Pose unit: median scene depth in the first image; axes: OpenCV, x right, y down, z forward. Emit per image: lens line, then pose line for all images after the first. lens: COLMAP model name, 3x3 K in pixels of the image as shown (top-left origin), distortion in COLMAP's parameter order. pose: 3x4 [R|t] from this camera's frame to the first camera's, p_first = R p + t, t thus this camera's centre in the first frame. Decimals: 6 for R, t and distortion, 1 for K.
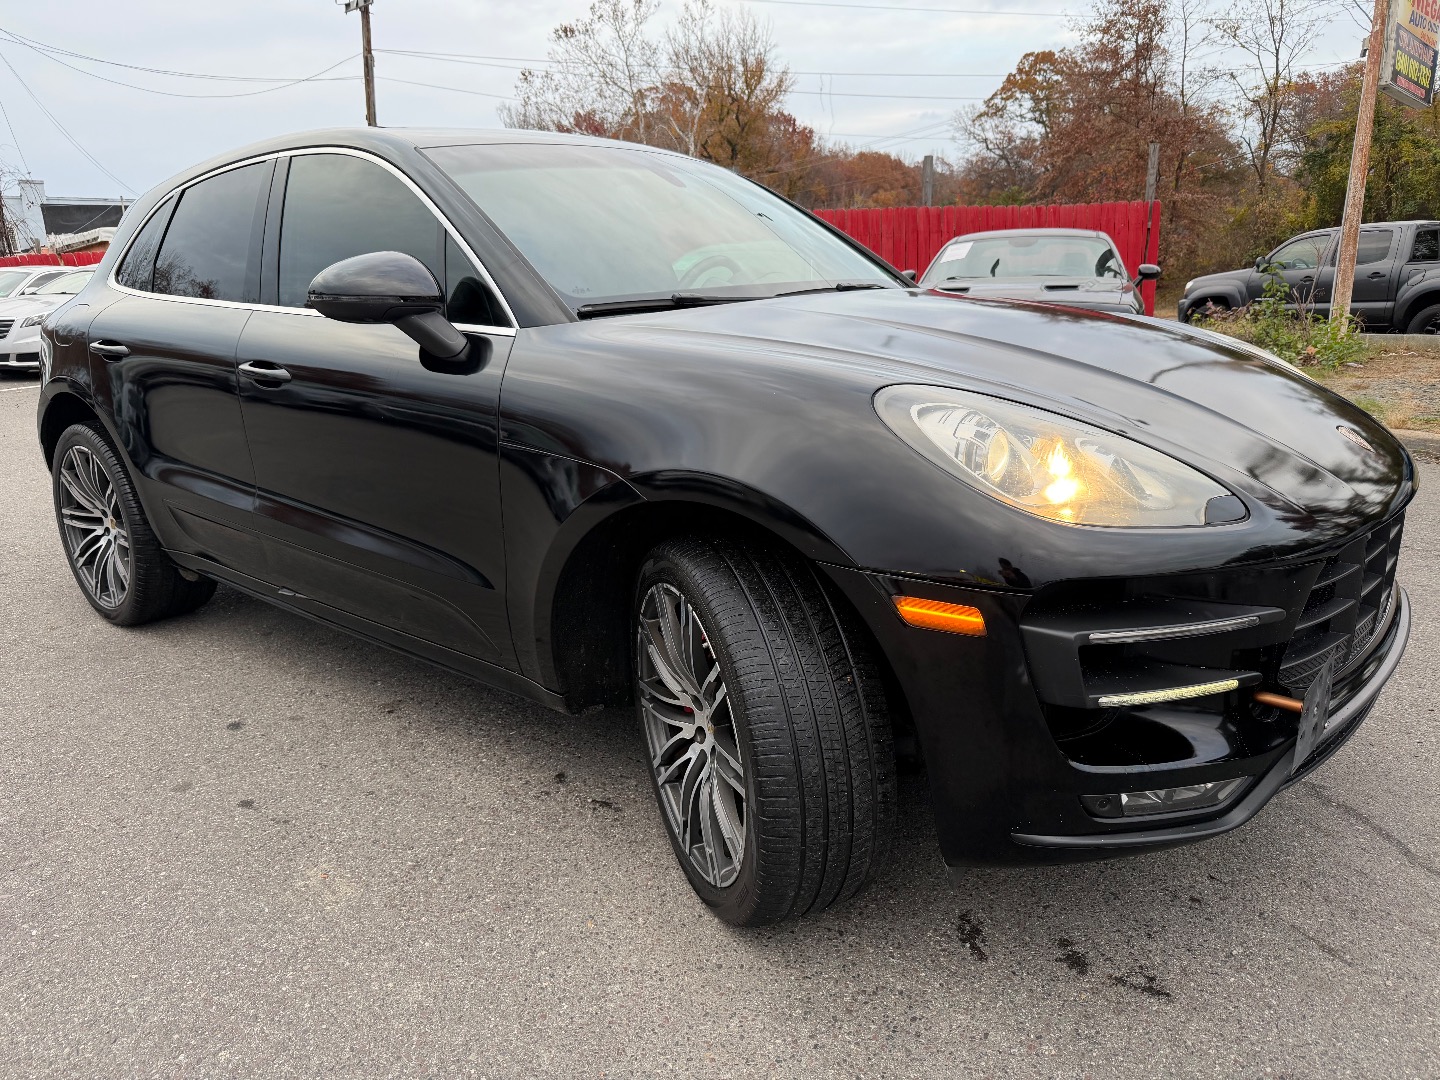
lens RADIAL K [[1030.9, 0, 720.7], [0, 1030.9, 540.3], [0, 0, 1]] dist [0.009190, -0.022013]
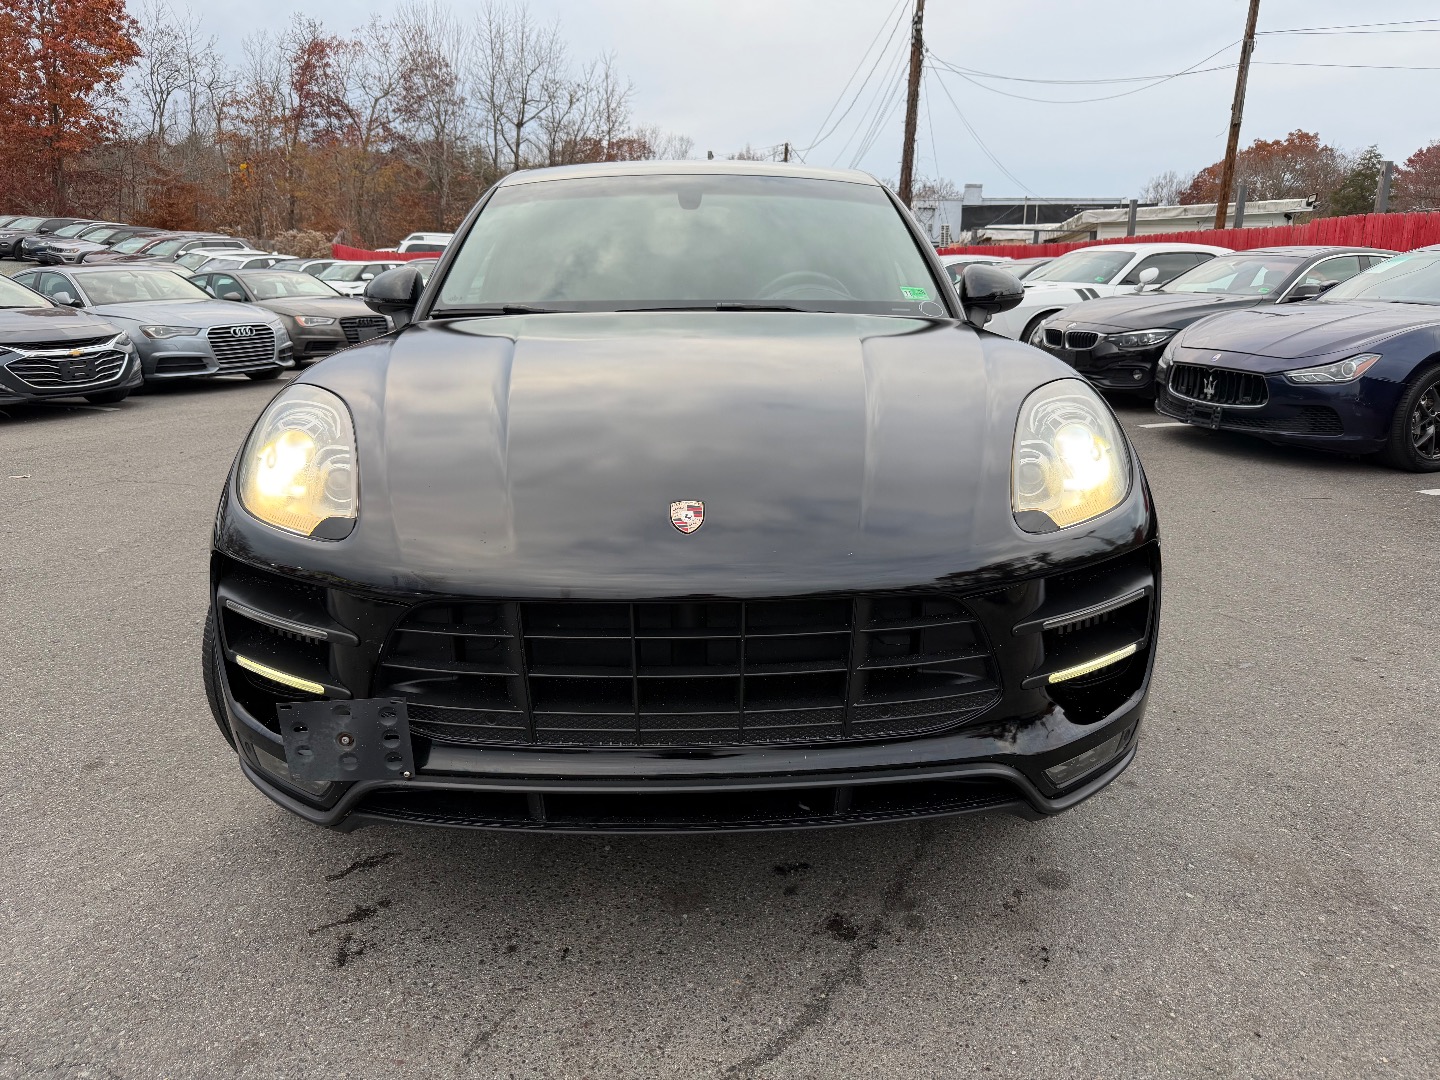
lens RADIAL K [[1030.9, 0, 720.1], [0, 1030.9, 536.6], [0, 0, 1]] dist [0.009190, -0.022013]
pose [[0.647896, 0.207797, -0.732838, 1.224192], [-0.205111, 0.974129, 0.094879, -0.163006], [0.733594, 0.088841, 0.673756, 0.454911]]
